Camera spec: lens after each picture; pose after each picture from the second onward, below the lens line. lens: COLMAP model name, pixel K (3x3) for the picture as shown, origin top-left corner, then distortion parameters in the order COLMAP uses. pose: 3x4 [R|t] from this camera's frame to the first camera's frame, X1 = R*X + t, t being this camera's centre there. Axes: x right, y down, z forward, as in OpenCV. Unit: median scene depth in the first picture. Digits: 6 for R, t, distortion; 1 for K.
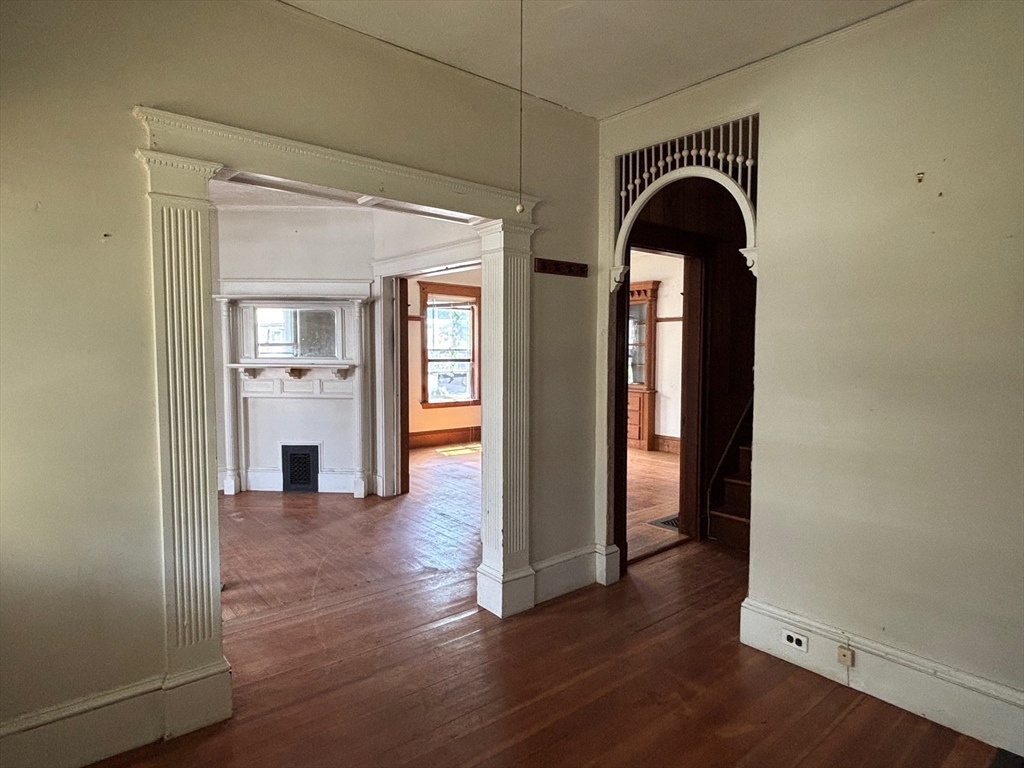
lens RADIAL K [[586.9, 0, 512.0], [0, 586.9, 384.0], [0, 0, 1]] dist [0.040418, -0.022493]
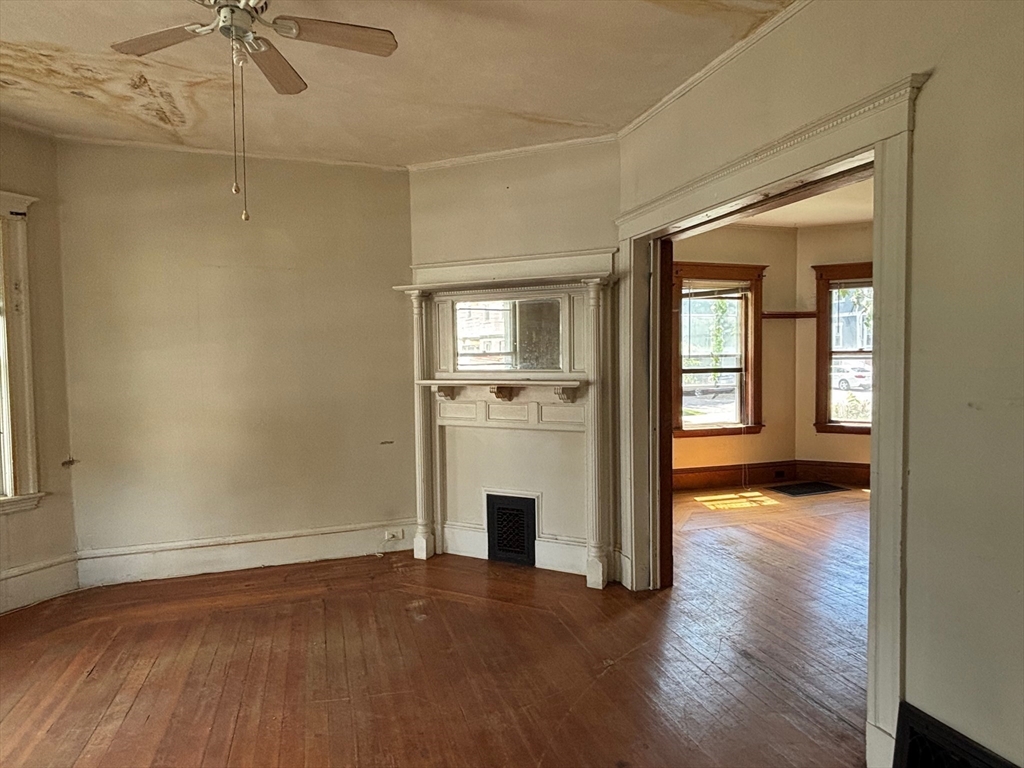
lens RADIAL K [[586.9, 0, 512.0], [0, 586.9, 384.0], [0, 0, 1]] dist [0.040418, -0.022493]
pose [[0.932631, -0.000234, -0.360830, -0.109002], [-0.004991, 0.999896, -0.013548, -0.019331], [0.360796, 0.014436, 0.932533, 0.356186]]
